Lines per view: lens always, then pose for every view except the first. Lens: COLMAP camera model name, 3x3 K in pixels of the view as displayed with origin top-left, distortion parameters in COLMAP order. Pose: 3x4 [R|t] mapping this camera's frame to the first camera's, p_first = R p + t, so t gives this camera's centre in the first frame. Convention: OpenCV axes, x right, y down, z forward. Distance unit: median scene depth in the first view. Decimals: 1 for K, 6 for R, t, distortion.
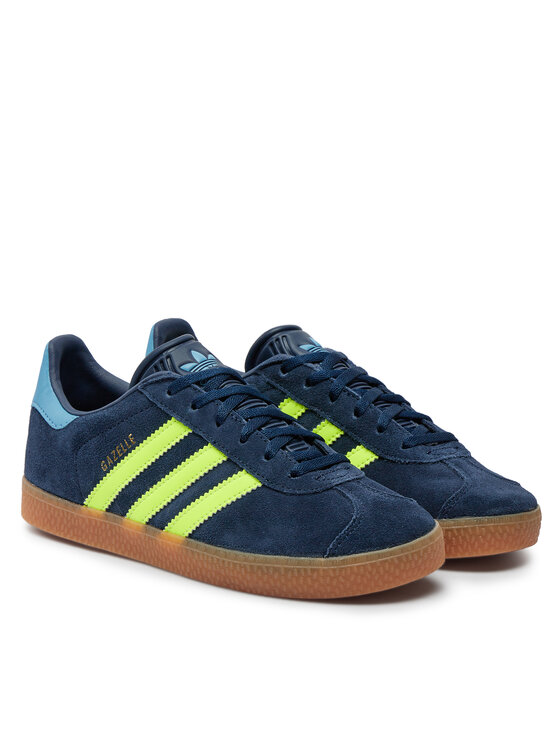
lens RADIAL K [[2161.6, 0, 280.5], [0, 2161.6, 373.3], [0, 0, 1]] dist [-0.655337, 0.000000]
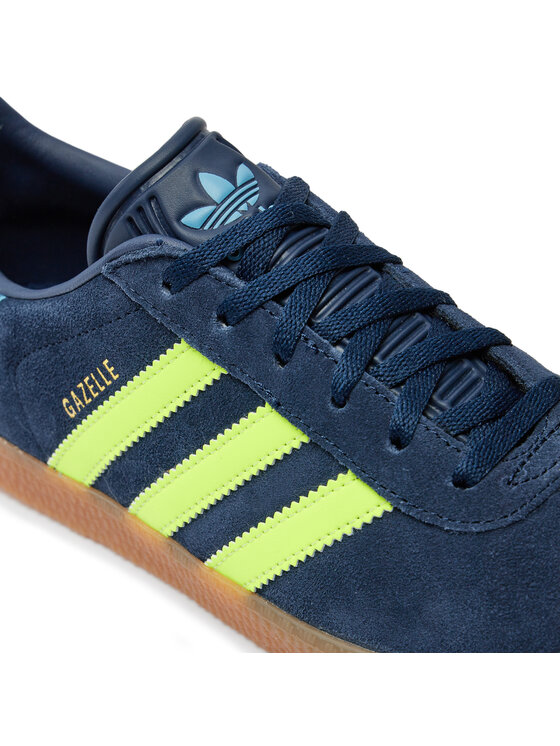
lens RADIAL K [[1781.9, 0, 280.5], [0, 1781.9, 375.7], [0, 0, 1]] dist [-0.111670, 0.000000]
pose [[0.986416, -0.132750, -0.096748, 0.007928], [0.161135, 0.896404, 0.412911, -0.131022], [0.031911, -0.422891, 0.905618, 0.648283]]
